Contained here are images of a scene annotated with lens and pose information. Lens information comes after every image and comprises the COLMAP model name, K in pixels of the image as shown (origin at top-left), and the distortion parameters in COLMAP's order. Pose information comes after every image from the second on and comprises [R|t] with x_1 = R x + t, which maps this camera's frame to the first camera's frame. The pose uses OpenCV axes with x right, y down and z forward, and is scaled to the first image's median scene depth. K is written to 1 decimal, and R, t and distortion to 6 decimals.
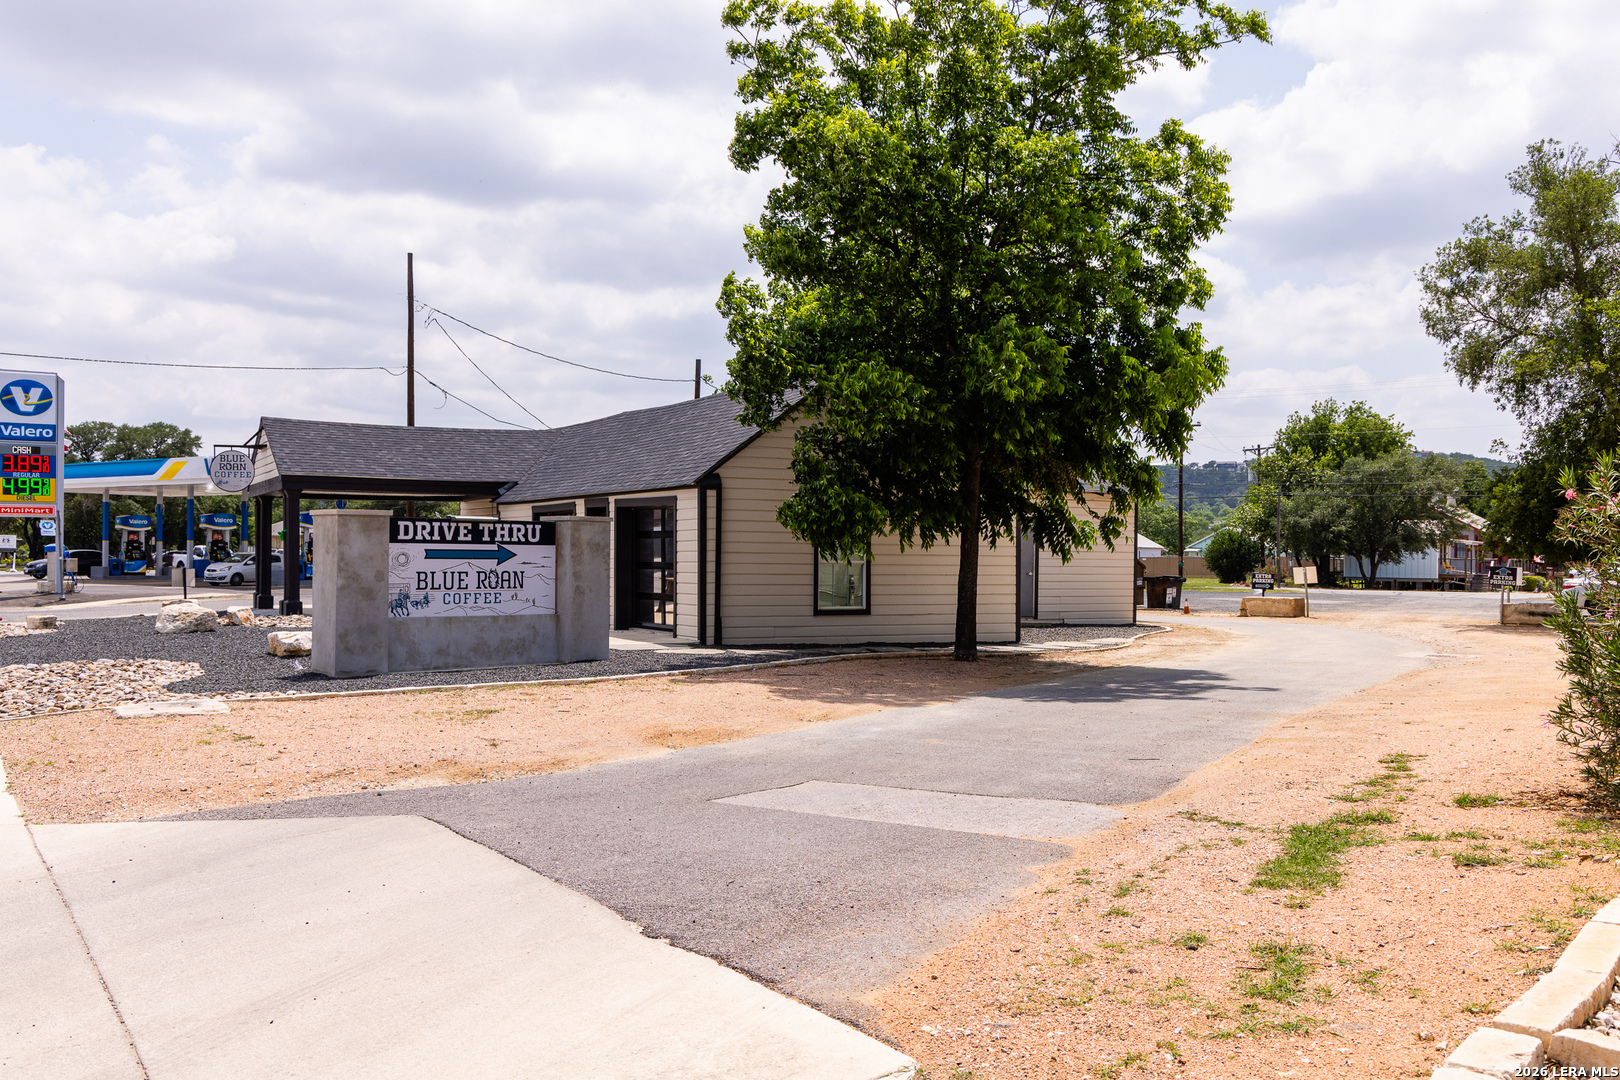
lens RADIAL K [[1486.8, 0, 837.0], [0, 1486.8, 537.9], [0, 0, 1]] dist [0.004266, 0.000409]
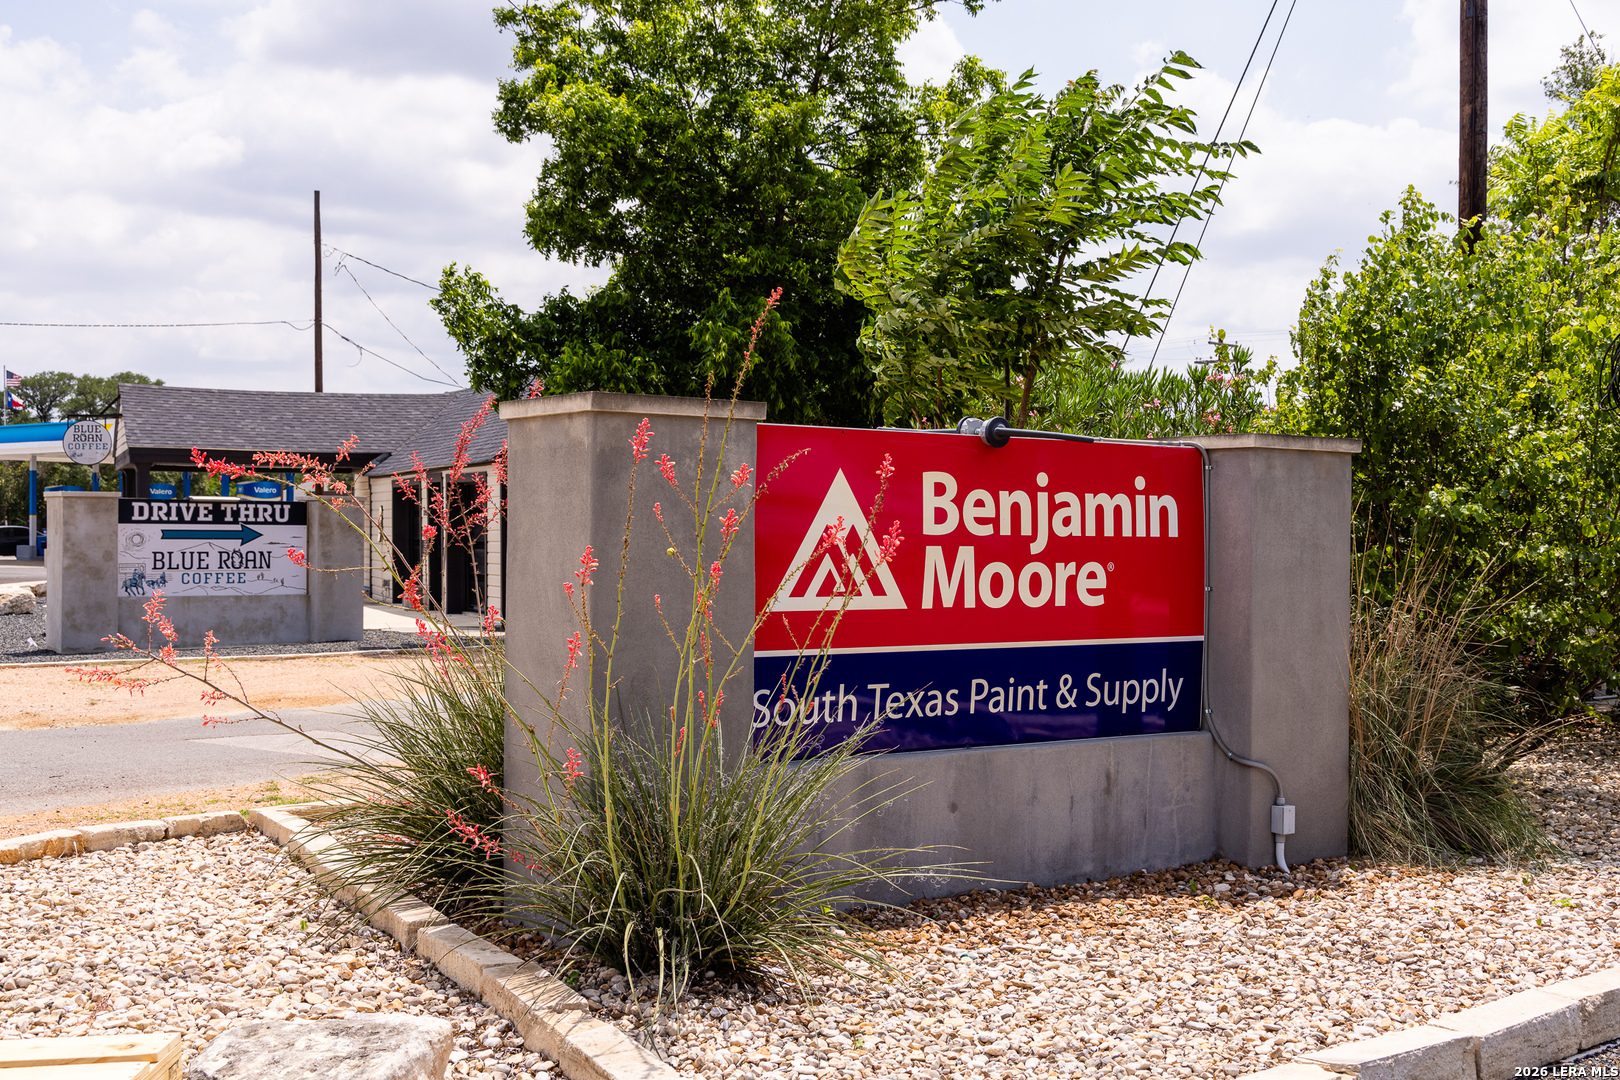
lens RADIAL K [[1900.4, 0, 810.0], [0, 1900.4, 540.0], [0, 0, 1]] dist [0.021280, 0.044415]
pose [[0.995256, -0.000245, -0.097287, 0.277058], [0.001839, 0.999865, 0.016305, -0.005497], [0.097270, -0.016406, 0.995123, -0.241309]]
